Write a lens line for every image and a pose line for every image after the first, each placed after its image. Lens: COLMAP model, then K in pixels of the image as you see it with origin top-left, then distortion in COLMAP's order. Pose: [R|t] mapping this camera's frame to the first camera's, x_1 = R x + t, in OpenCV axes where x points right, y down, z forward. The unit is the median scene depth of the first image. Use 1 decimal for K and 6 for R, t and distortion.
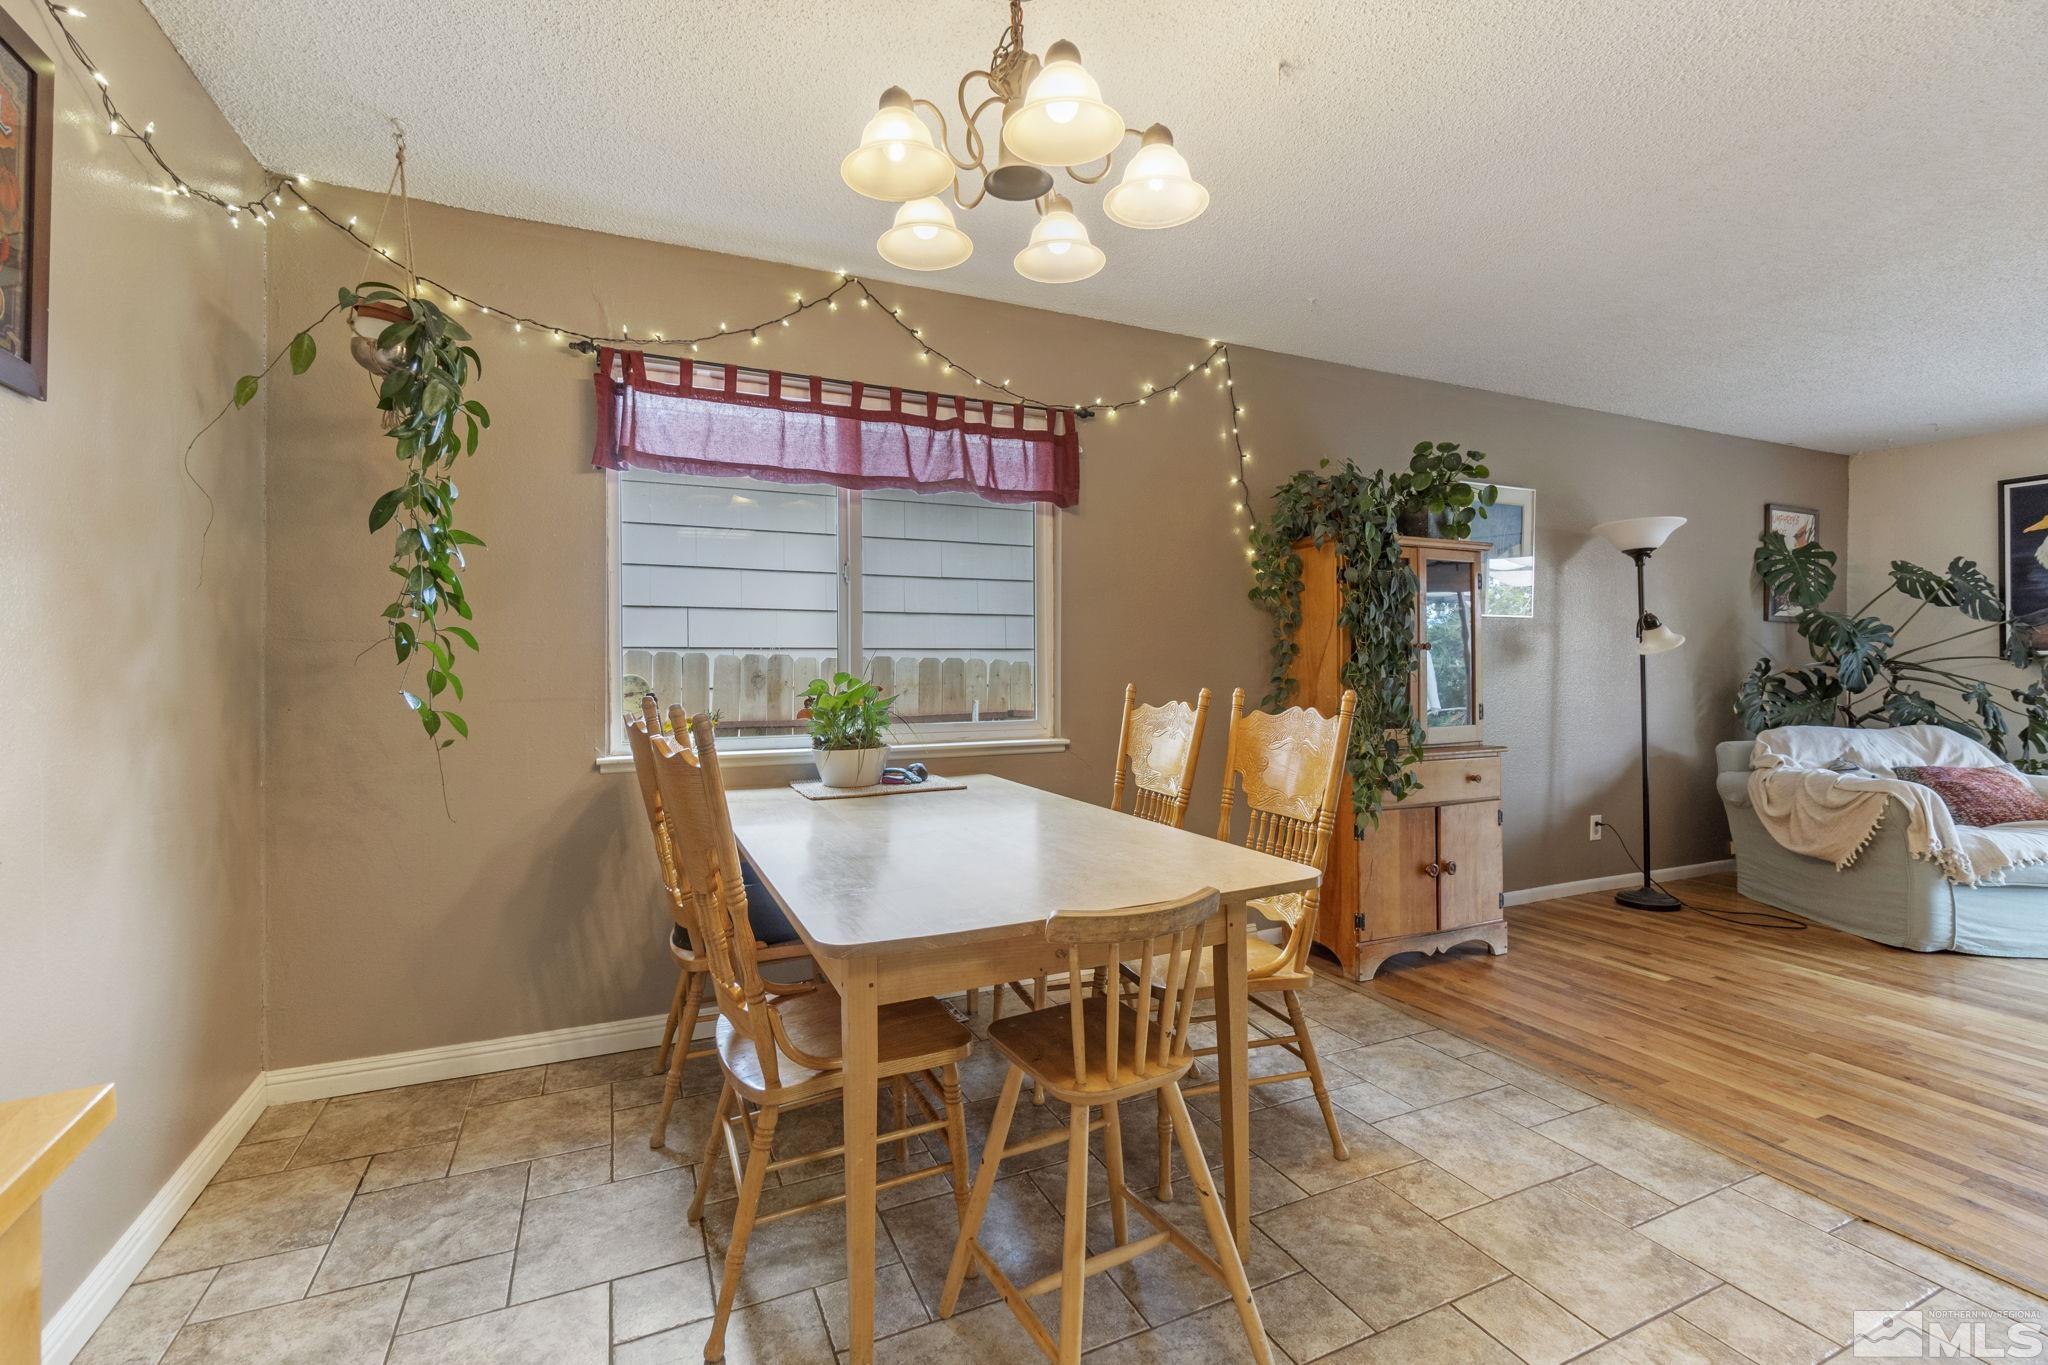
lens RADIAL K [[881.3, 0, 1008.5], [0, 881.3, 667.6], [0, 0, 1]] dist [-0.009382, 0.000408]
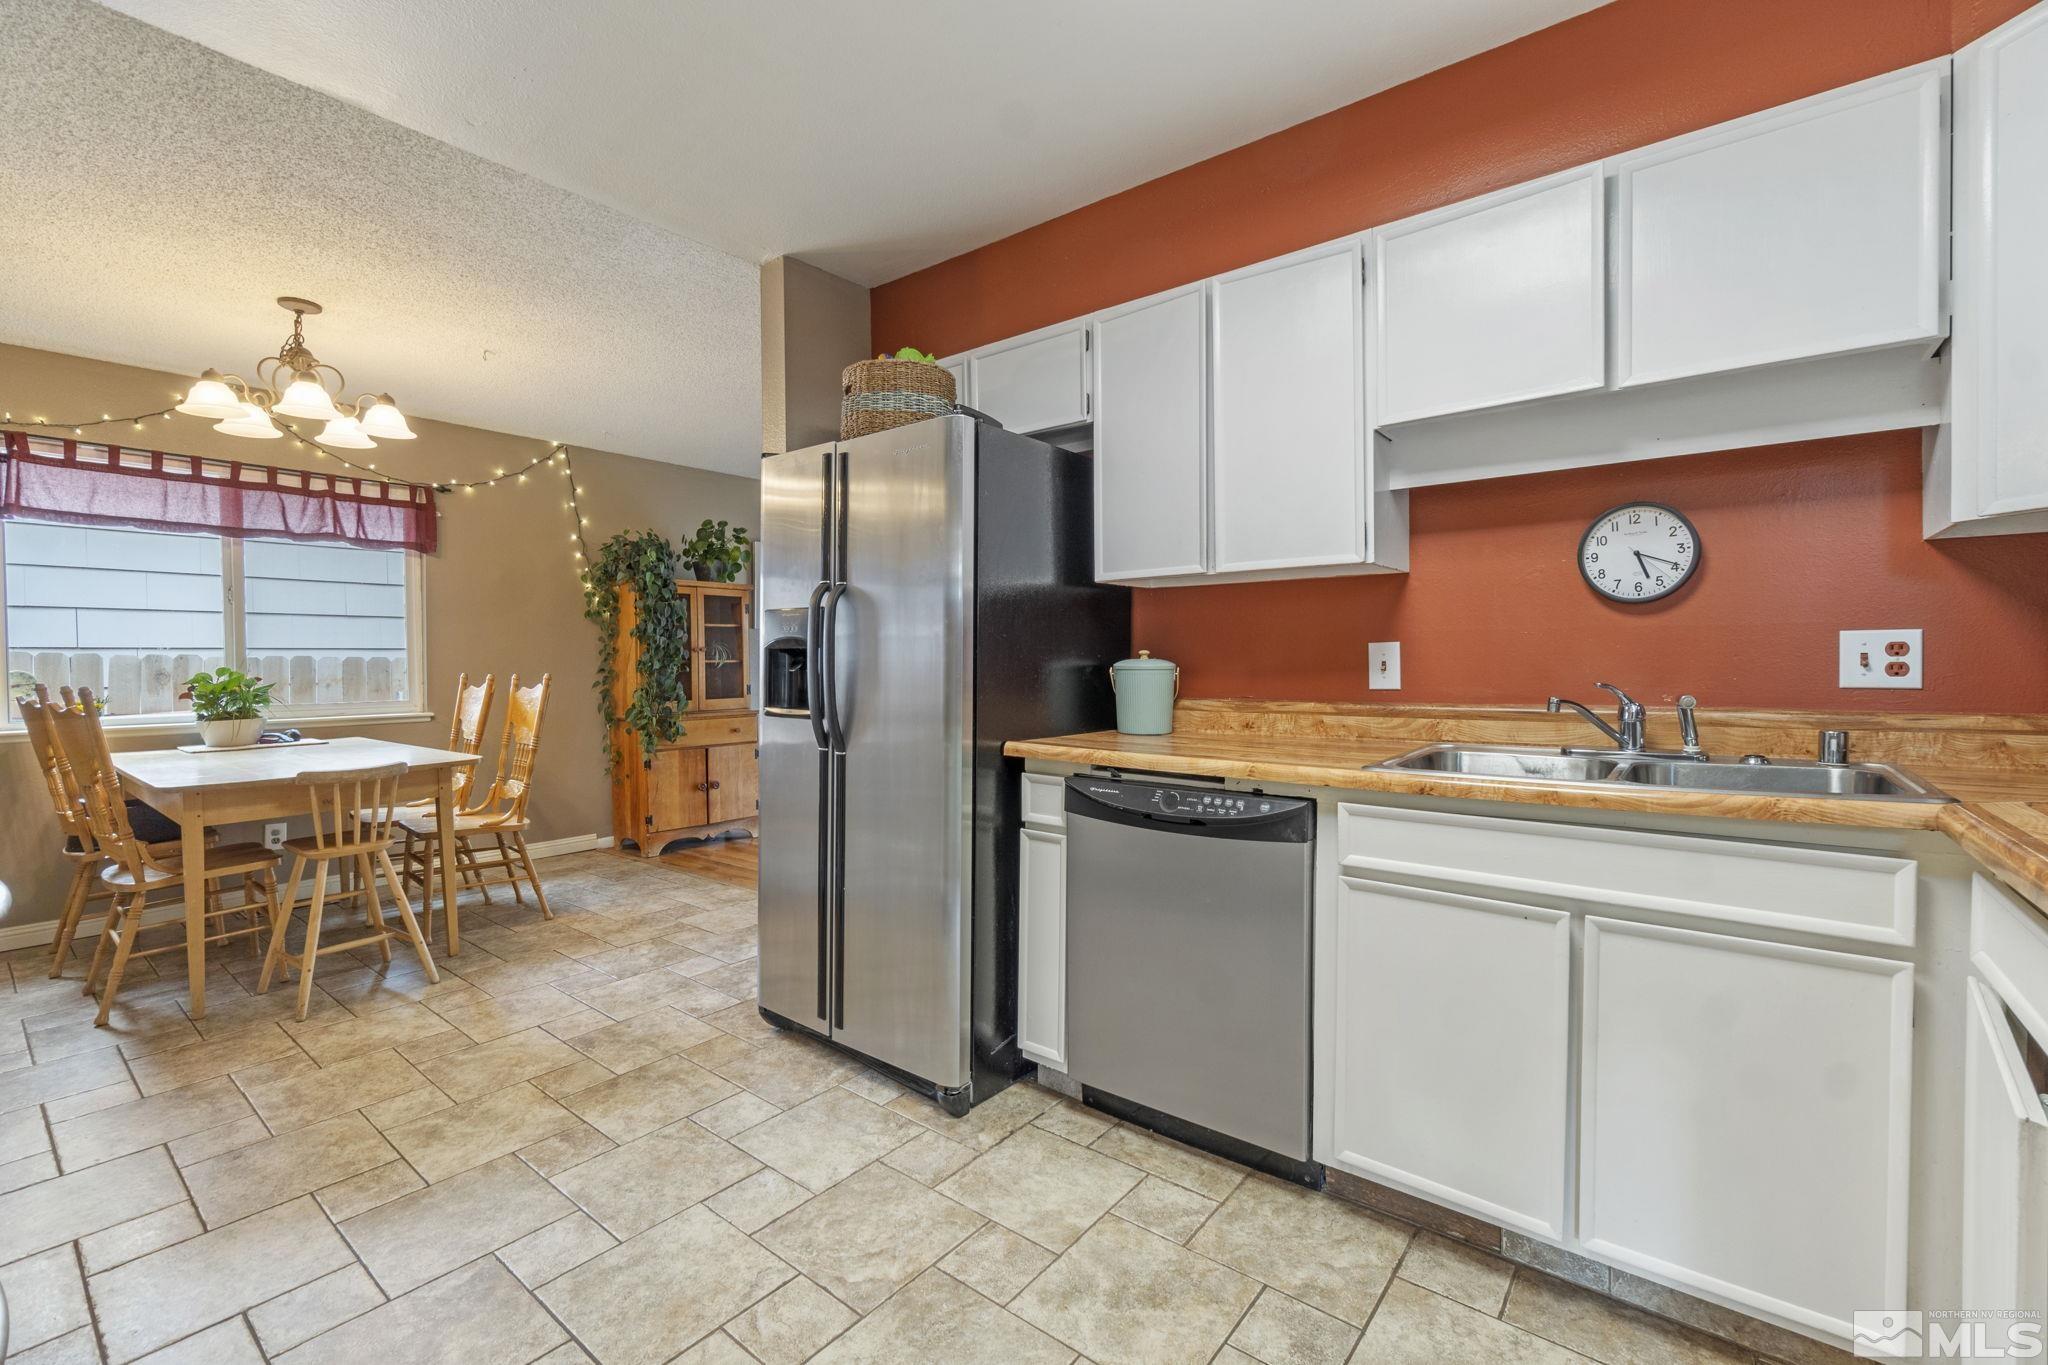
lens RADIAL K [[871.5, 0, 1009.4], [0, 871.5, 676.2], [0, 0, 1]] dist [-0.009685, 0.000194]
pose [[0.889816, -0.012646, 0.456144, 0.288740], [0.007408, 0.999885, 0.013269, 0.009641], [-0.456259, -0.008428, 0.889807, -0.781578]]
